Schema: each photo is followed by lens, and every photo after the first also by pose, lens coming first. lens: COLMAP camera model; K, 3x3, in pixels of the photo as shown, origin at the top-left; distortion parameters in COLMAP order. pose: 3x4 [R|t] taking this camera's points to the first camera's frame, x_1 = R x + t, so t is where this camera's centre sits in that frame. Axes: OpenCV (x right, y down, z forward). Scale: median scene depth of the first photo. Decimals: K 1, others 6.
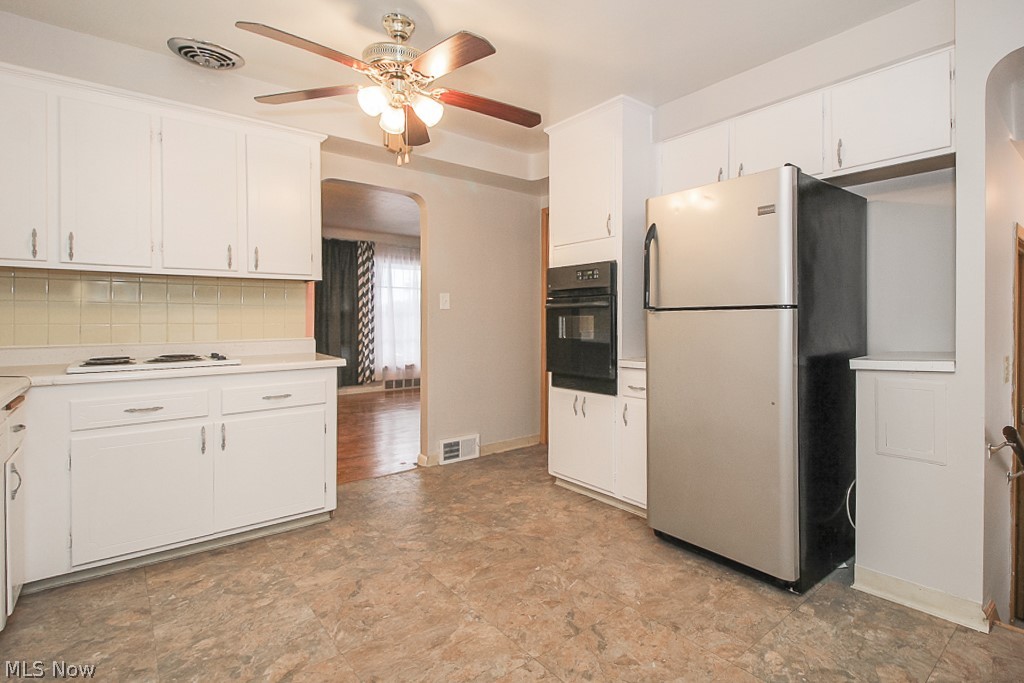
lens RADIAL K [[489.1, 0, 575.6], [0, 489.1, 322.9], [0, 0, 1]] dist [0.011588, -0.007071]
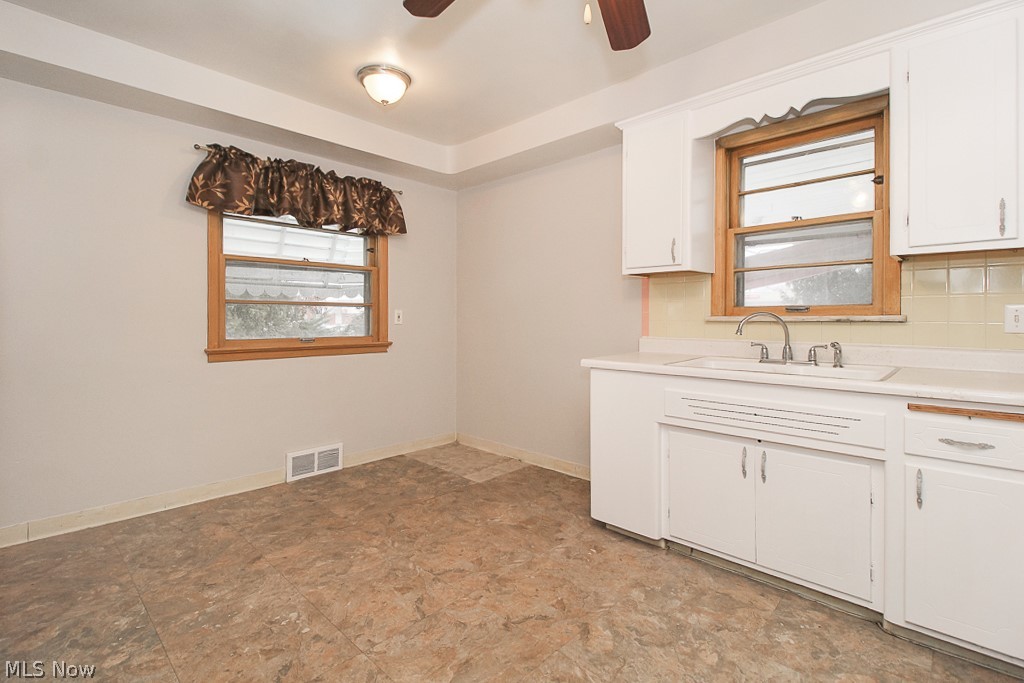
lens RADIAL K [[489.1, 0, 487.0], [0, 489.1, 319.4], [0, 0, 1]] dist [0.011588, -0.007071]
pose [[-0.999784, -0.003823, -0.020427, -0.236059], [-0.004083, 0.999911, 0.012702, -0.006381], [0.020376, 0.012783, -0.999711, 1.498586]]
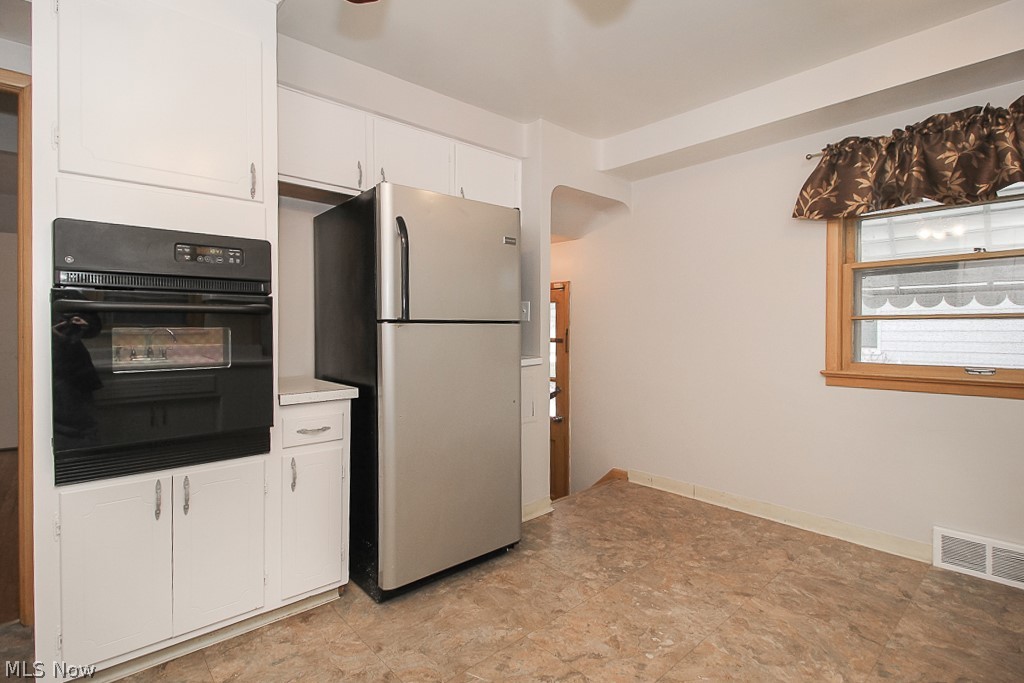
lens RADIAL K [[489.1, 0, 519.3], [0, 489.1, 335.3], [0, 0, 1]] dist [0.011588, -0.007071]
pose [[0.016126, -0.011601, 0.999803, -0.747385], [0.006781, 0.999911, 0.011493, -0.013740], [-0.999847, 0.006594, 0.016203, 0.888477]]
